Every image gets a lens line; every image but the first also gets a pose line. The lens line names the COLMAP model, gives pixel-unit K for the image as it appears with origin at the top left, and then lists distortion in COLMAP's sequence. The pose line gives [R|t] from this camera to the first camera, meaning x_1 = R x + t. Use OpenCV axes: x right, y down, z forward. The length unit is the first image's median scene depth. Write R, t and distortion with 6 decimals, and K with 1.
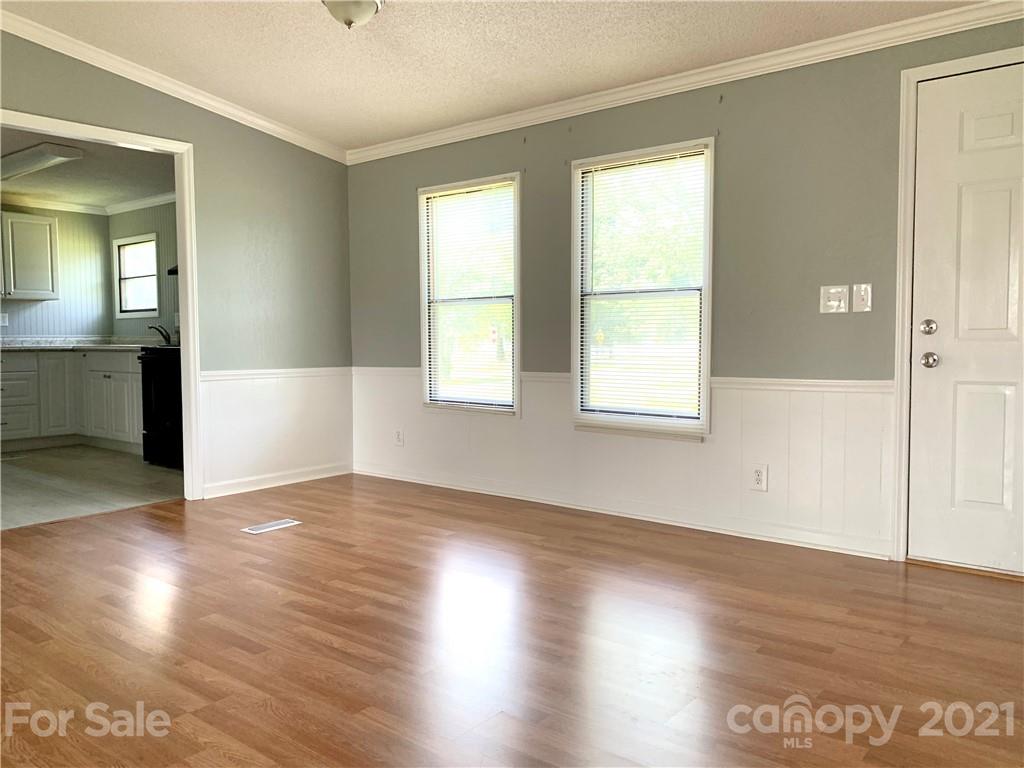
lens RADIAL K [[788.9, 0, 512.2], [0, 788.9, 380.9], [0, 0, 1]] dist [0.036392, -0.044331]
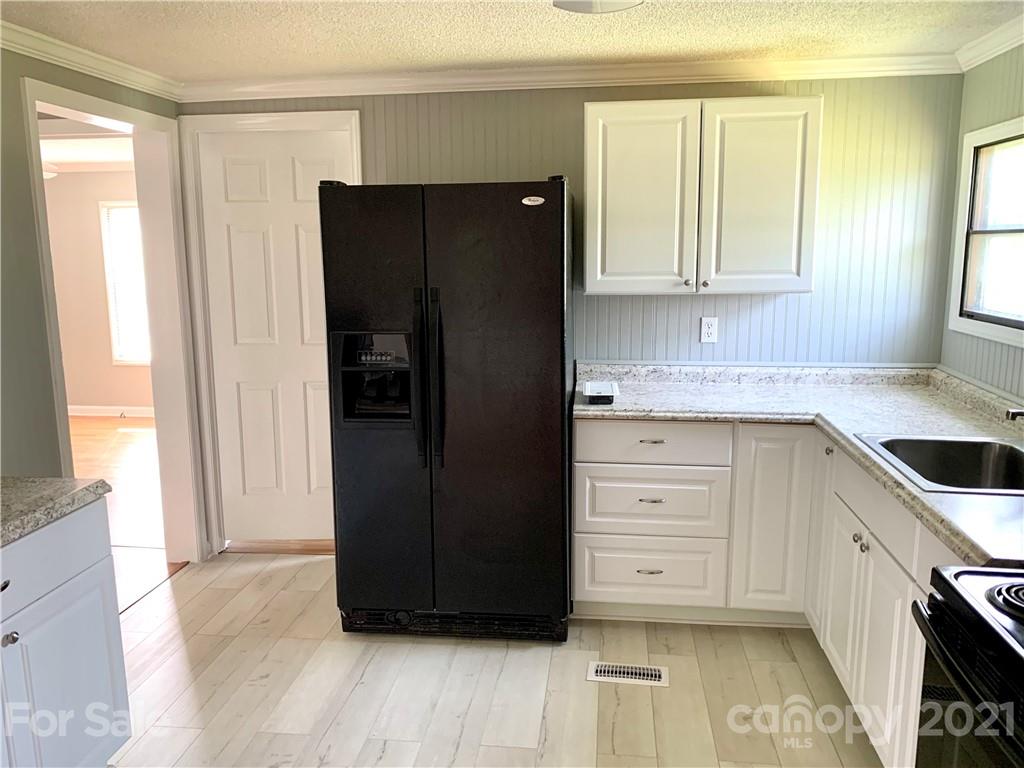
lens RADIAL K [[788.9, 0, 502.4], [0, 788.9, 378.1], [0, 0, 1]] dist [0.036392, -0.044331]
pose [[0.505979, 0.145760, -0.850141, -0.295597], [-0.038925, 0.988473, 0.146311, -0.118756], [0.861667, -0.040939, 0.505820, 0.668092]]
